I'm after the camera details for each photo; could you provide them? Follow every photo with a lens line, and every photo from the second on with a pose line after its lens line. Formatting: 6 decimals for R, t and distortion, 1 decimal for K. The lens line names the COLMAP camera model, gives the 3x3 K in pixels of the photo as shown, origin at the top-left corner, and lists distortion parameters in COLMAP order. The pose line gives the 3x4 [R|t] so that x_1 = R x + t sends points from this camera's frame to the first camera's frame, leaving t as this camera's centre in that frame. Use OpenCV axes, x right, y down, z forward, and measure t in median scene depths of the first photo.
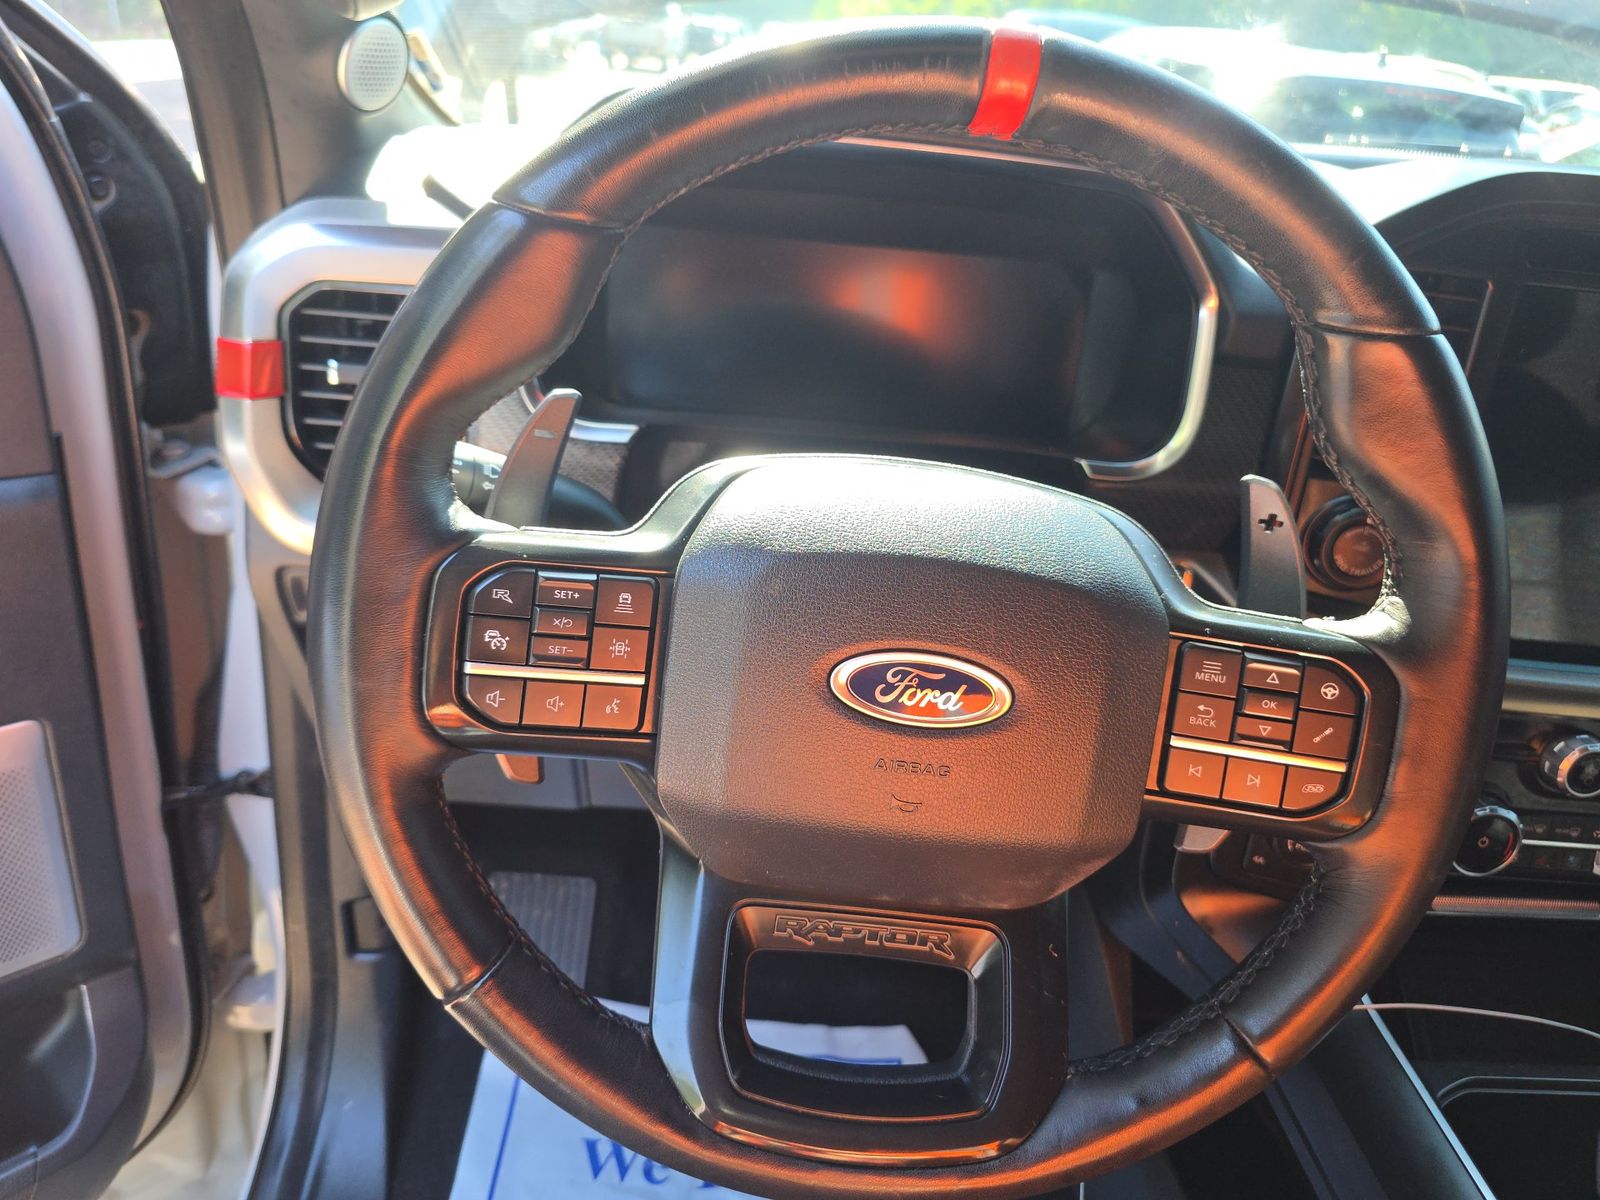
lens RADIAL K [[1115.8, 0, 759.4], [0, 1115.8, 600.8], [0, 0, 1]] dist [0.063383, -0.066603]
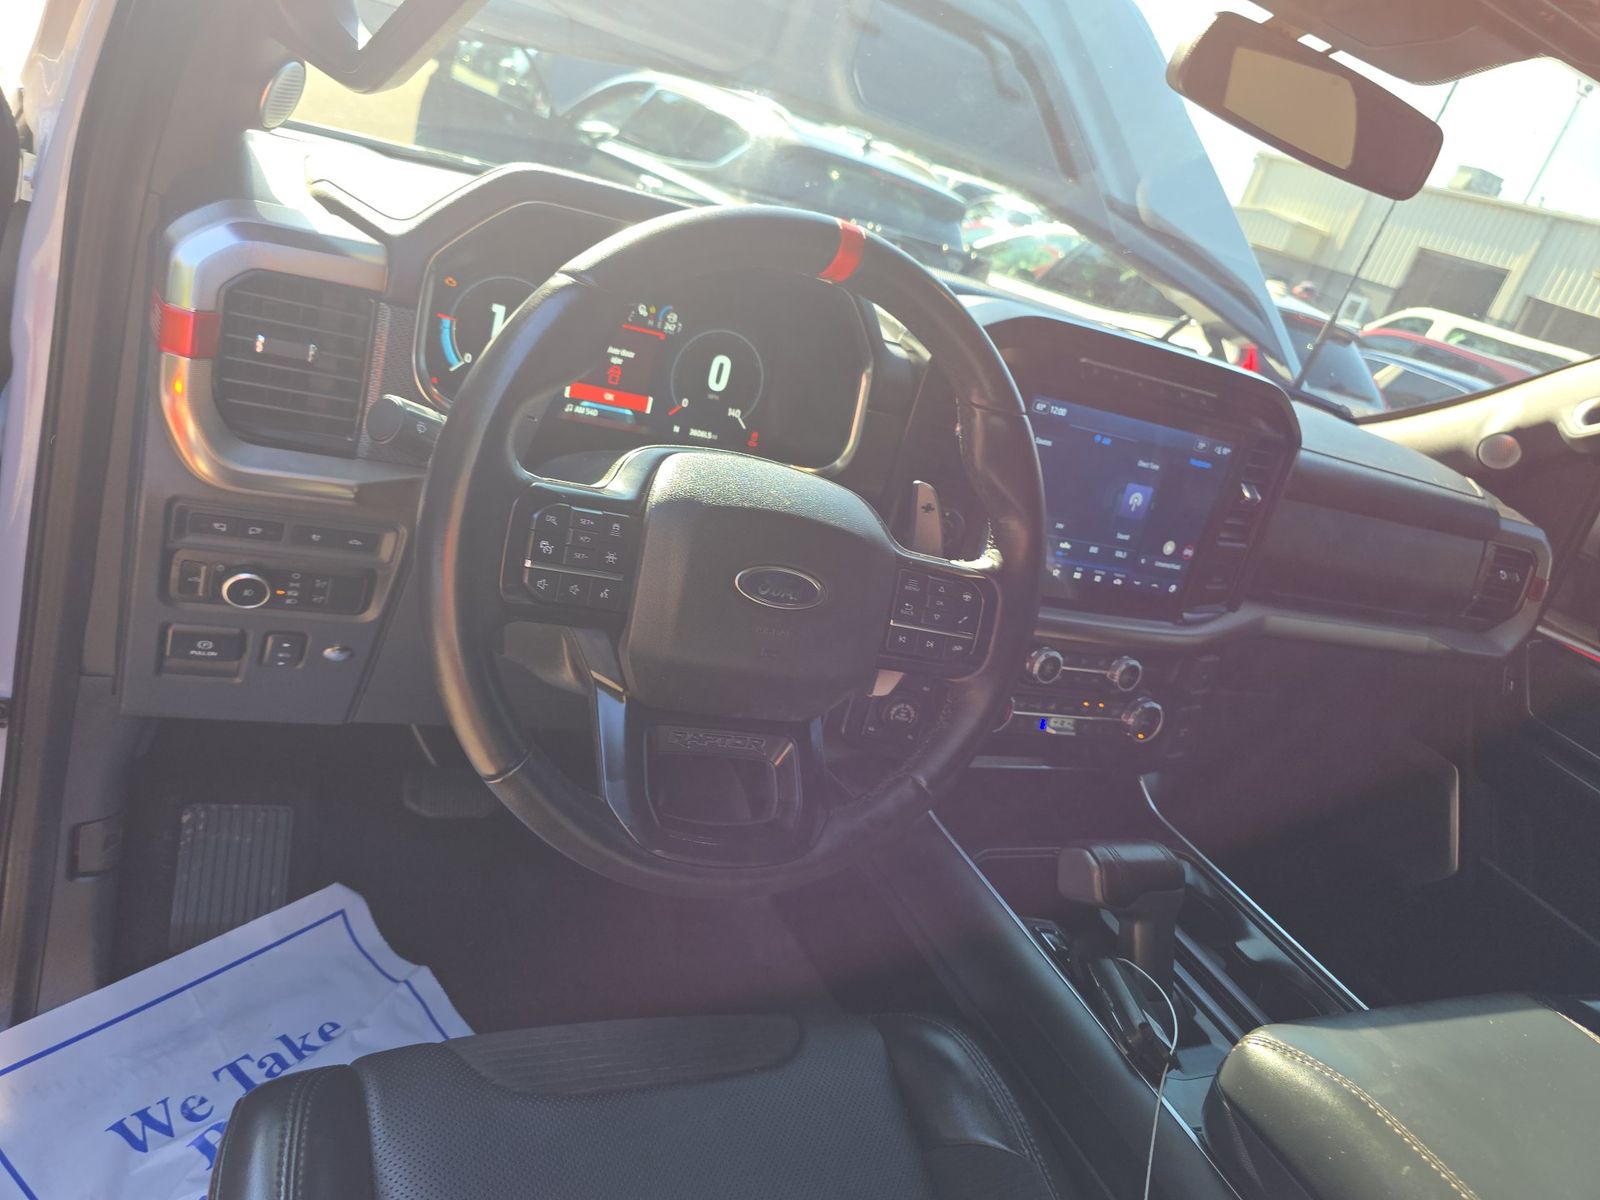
lens RADIAL K [[1115.8, 0, 759.4], [0, 1115.8, 600.8], [0, 0, 1]] dist [0.063383, -0.066603]
pose [[0.907268, 0.028812, 0.419565, -0.536084], [-0.032055, 0.999486, 0.000682, 0.086034], [-0.419330, -0.014068, 0.907725, -0.502780]]
